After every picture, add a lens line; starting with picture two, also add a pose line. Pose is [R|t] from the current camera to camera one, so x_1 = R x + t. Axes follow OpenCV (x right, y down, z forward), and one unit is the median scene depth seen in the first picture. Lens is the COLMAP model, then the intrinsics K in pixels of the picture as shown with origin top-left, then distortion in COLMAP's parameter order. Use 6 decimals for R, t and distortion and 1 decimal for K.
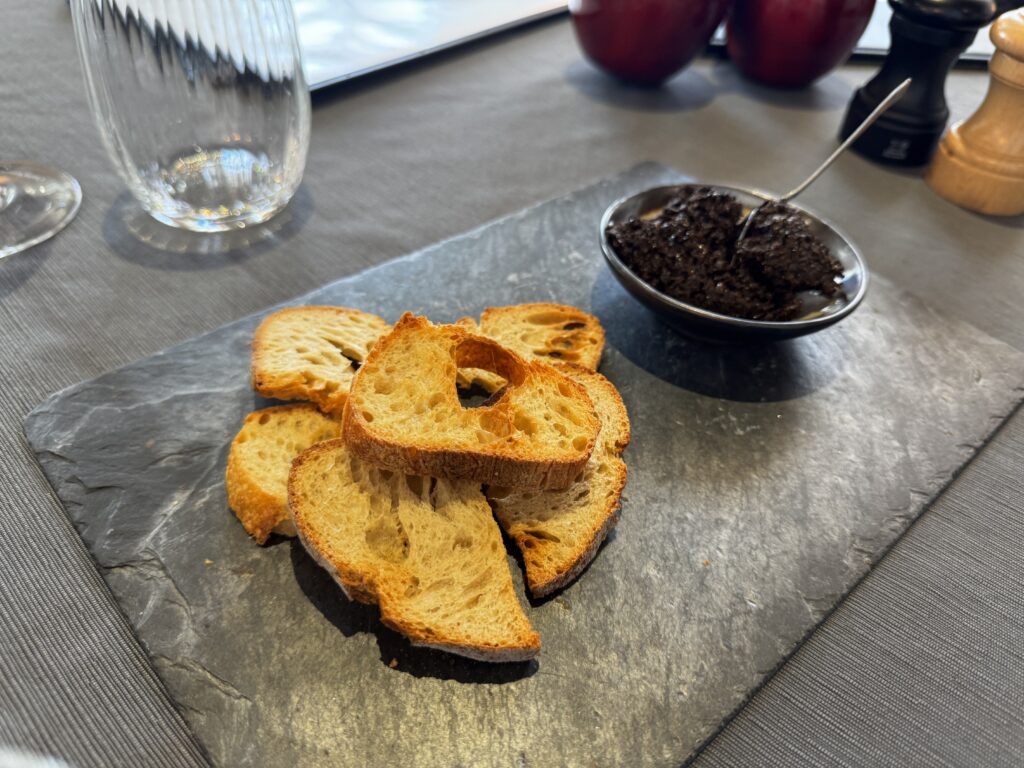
lens RADIAL K [[751.6, 0, 512.0], [0, 751.6, 384.0], [0, 0, 1]] dist [-0.011551, -0.005008]
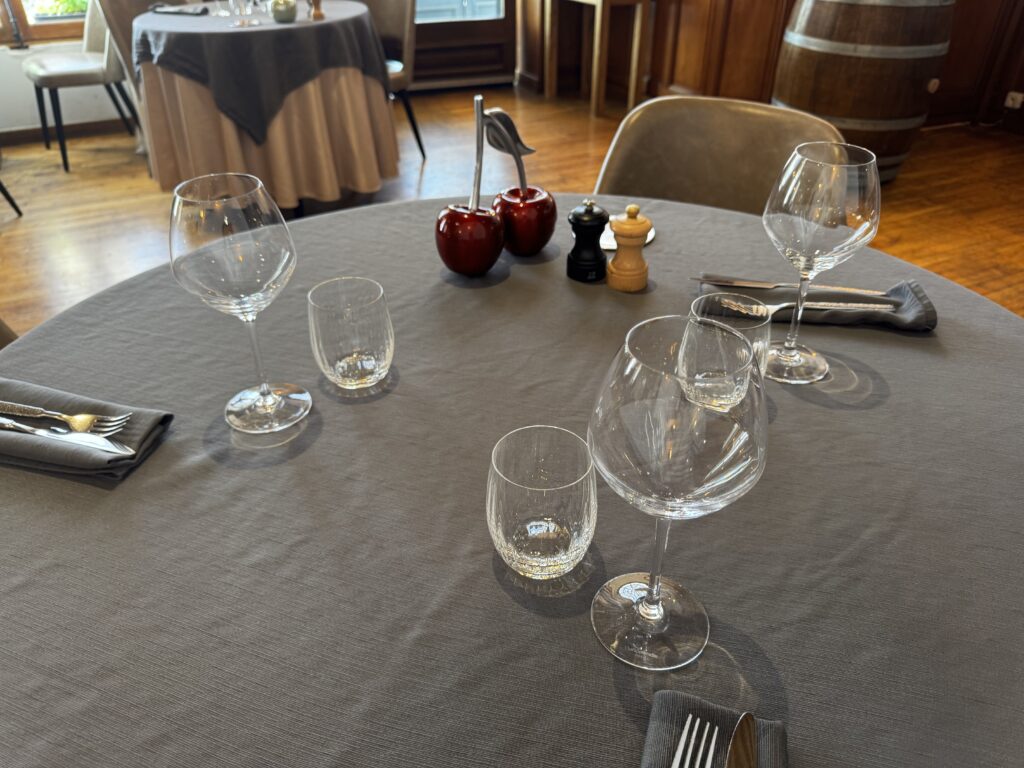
lens RADIAL K [[727.1, 0, 512.0], [0, 727.1, 384.0], [0, 0, 1]] dist [0.003920, -0.001974]
pose [[0.903422, -0.303483, 0.302865, -0.613754], [0.339969, 0.937463, -0.074723, 0.114860], [-0.261247, 0.170471, 0.950100, -1.266018]]
